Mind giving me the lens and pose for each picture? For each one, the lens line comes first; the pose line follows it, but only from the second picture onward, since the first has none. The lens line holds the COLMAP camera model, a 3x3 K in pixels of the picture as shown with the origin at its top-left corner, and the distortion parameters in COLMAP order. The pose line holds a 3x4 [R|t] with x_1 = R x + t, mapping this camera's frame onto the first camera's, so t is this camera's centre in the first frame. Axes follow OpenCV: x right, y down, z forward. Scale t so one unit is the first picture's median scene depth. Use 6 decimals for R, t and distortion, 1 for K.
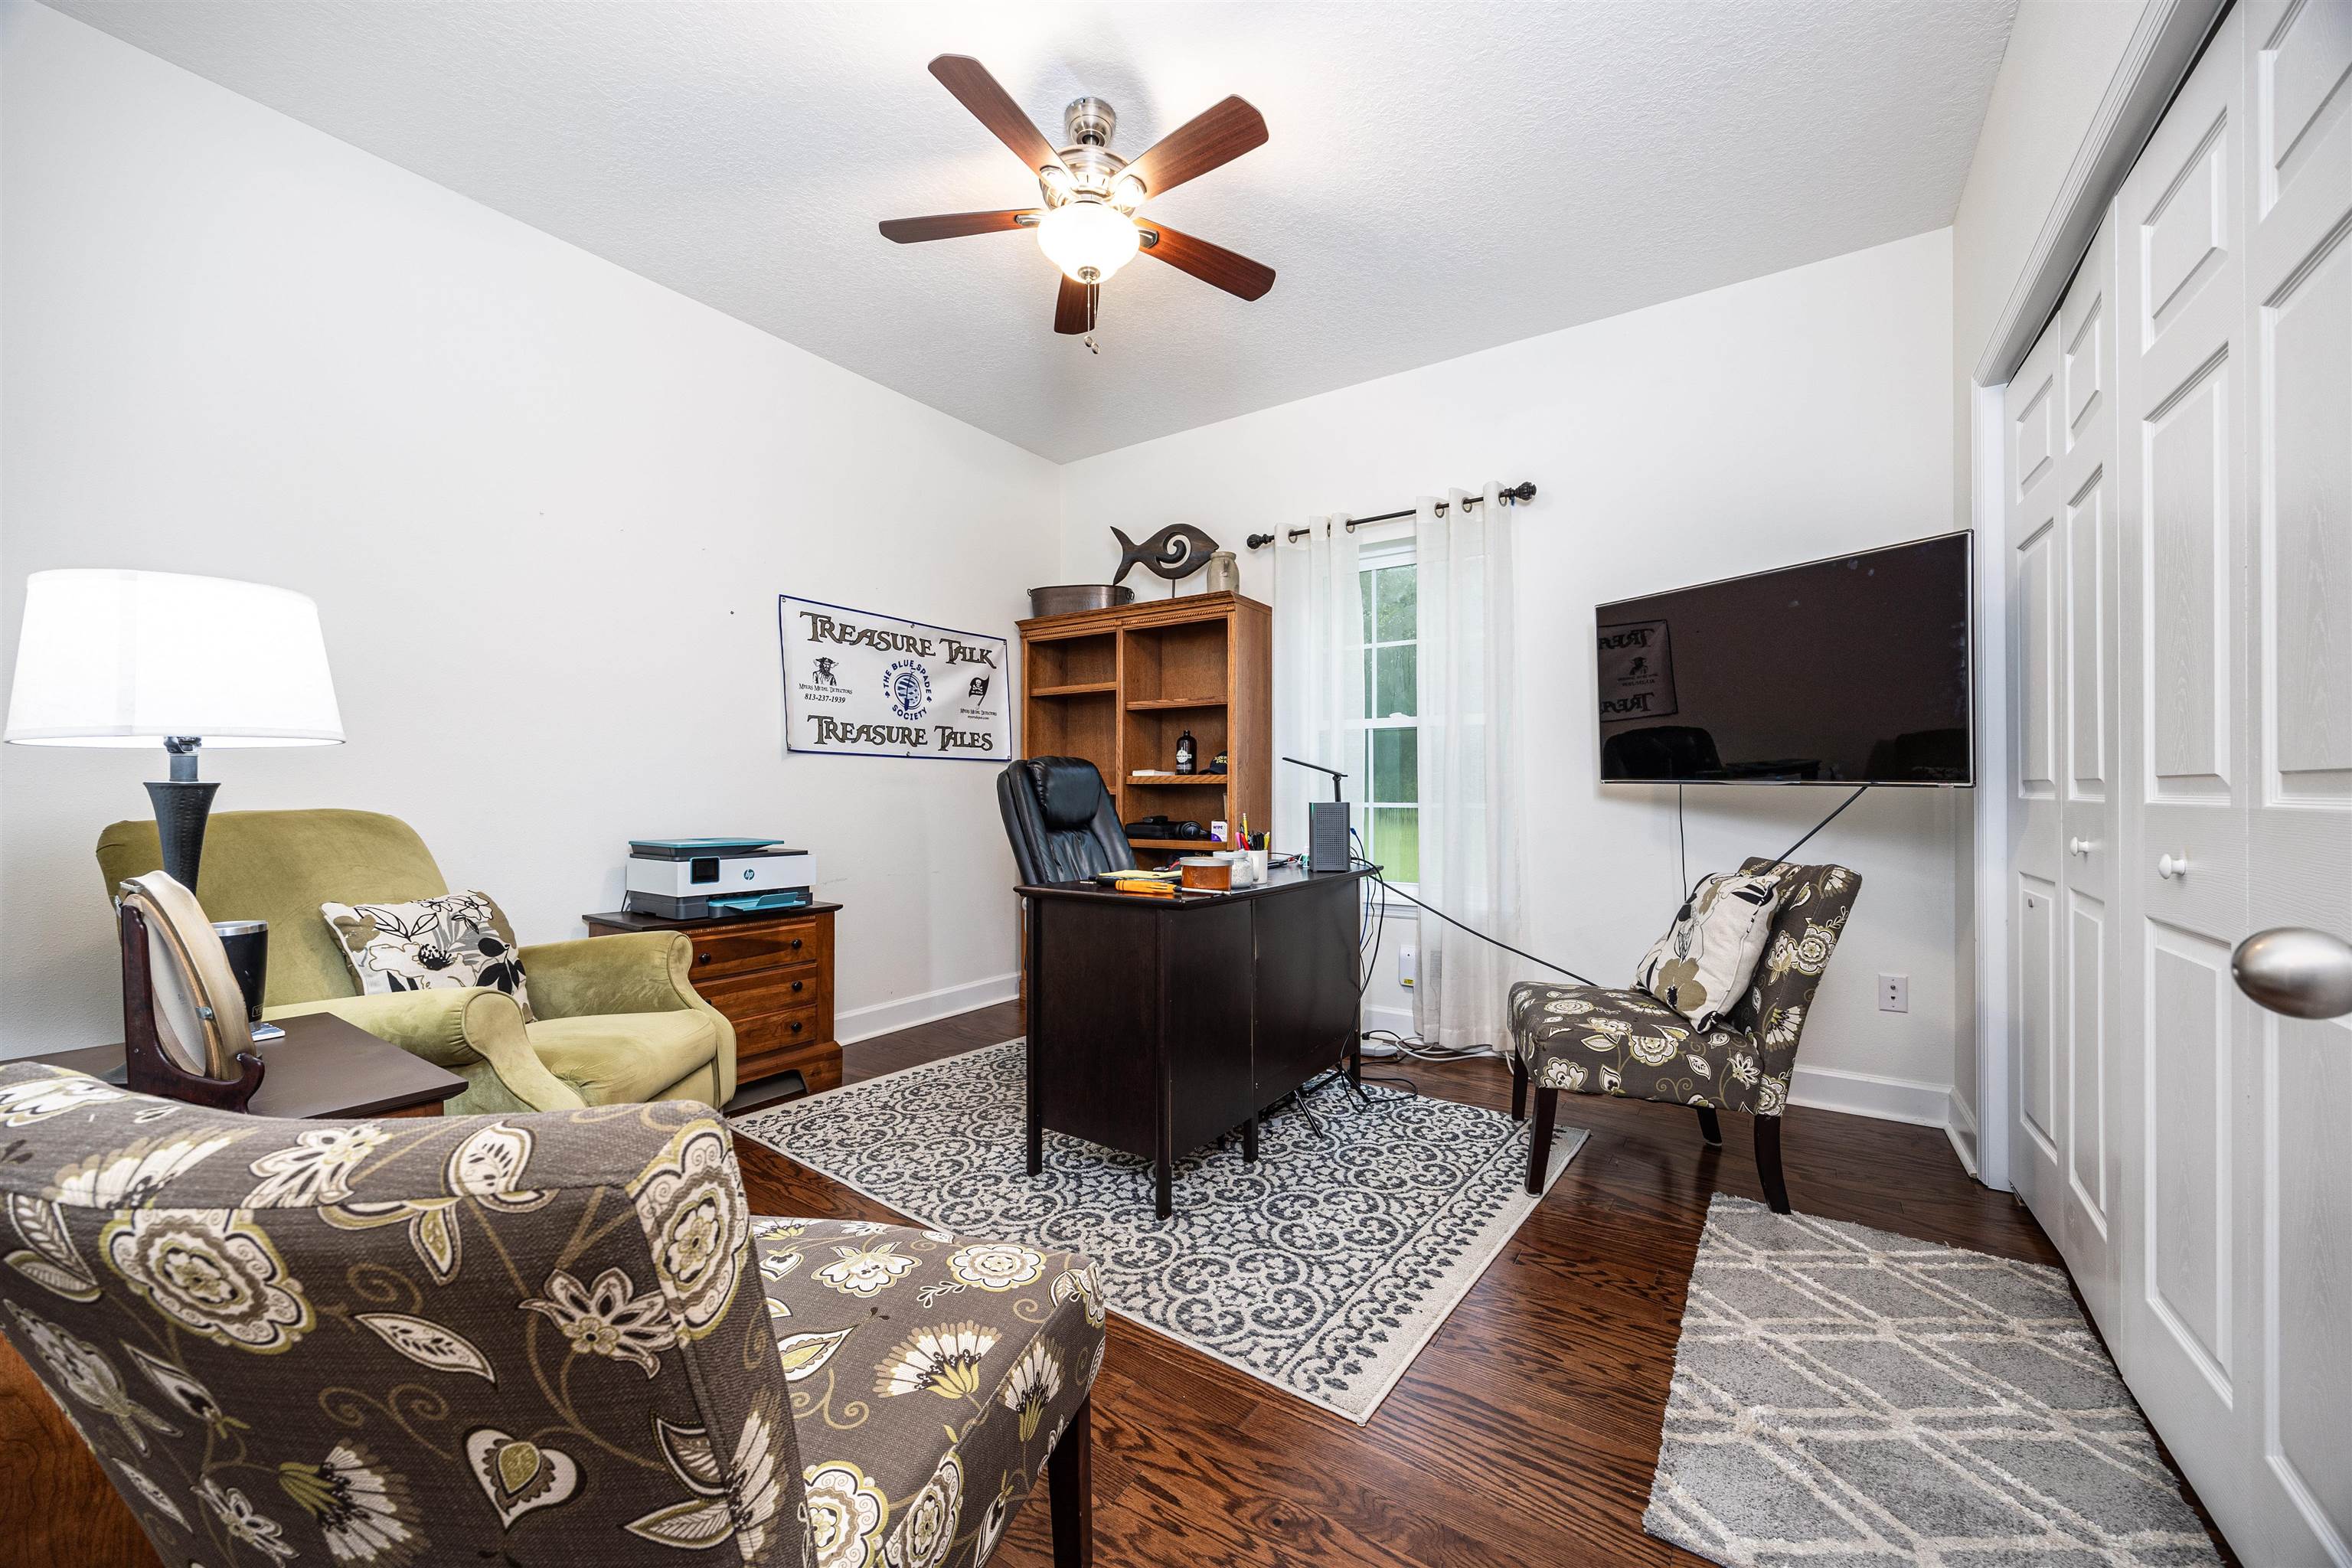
lens RADIAL K [[914.7, 0, 1207.4], [0, 914.7, 789.2], [0, 0, 1]] dist [-0.003794, -0.000623]
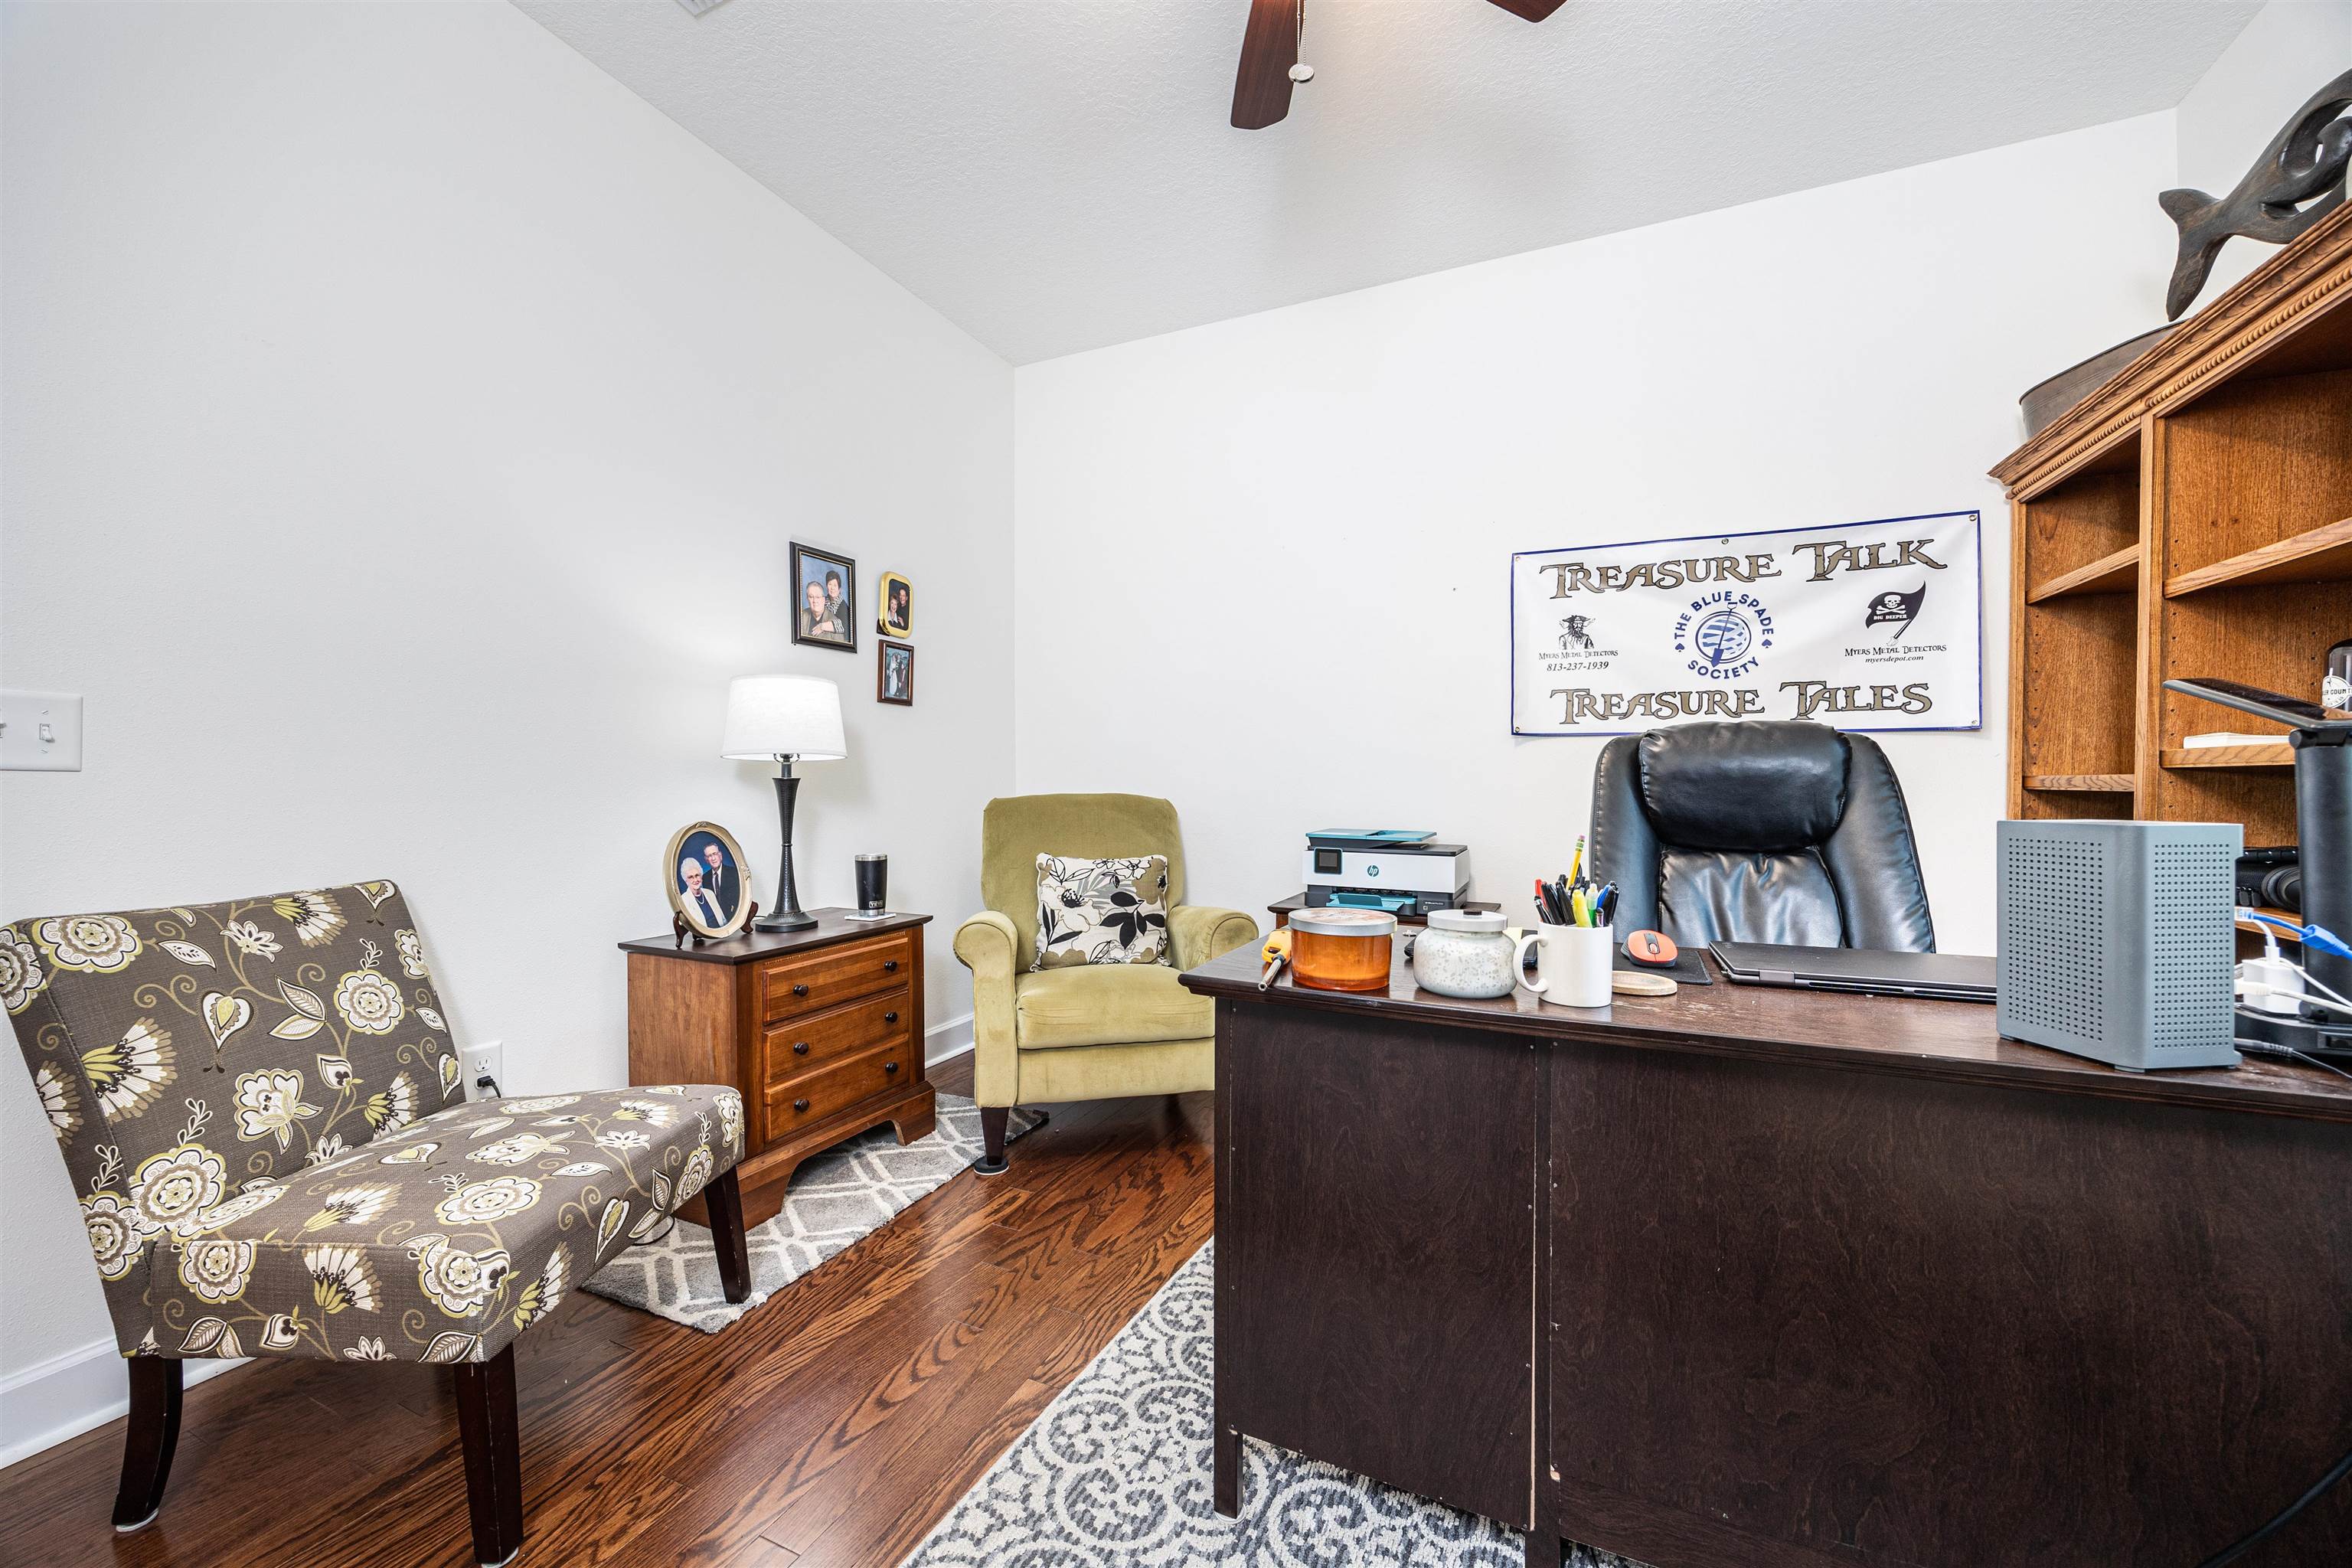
lens RADIAL K [[914.7, 0, 1207.4], [0, 914.7, 789.2], [0, 0, 1]] dist [-0.003794, -0.000623]
pose [[0.130545, 0.011335, -0.991378, 0.322701], [0.000973, 0.999933, 0.011561, -0.001505], [0.991442, -0.002474, 0.130525, 0.557699]]
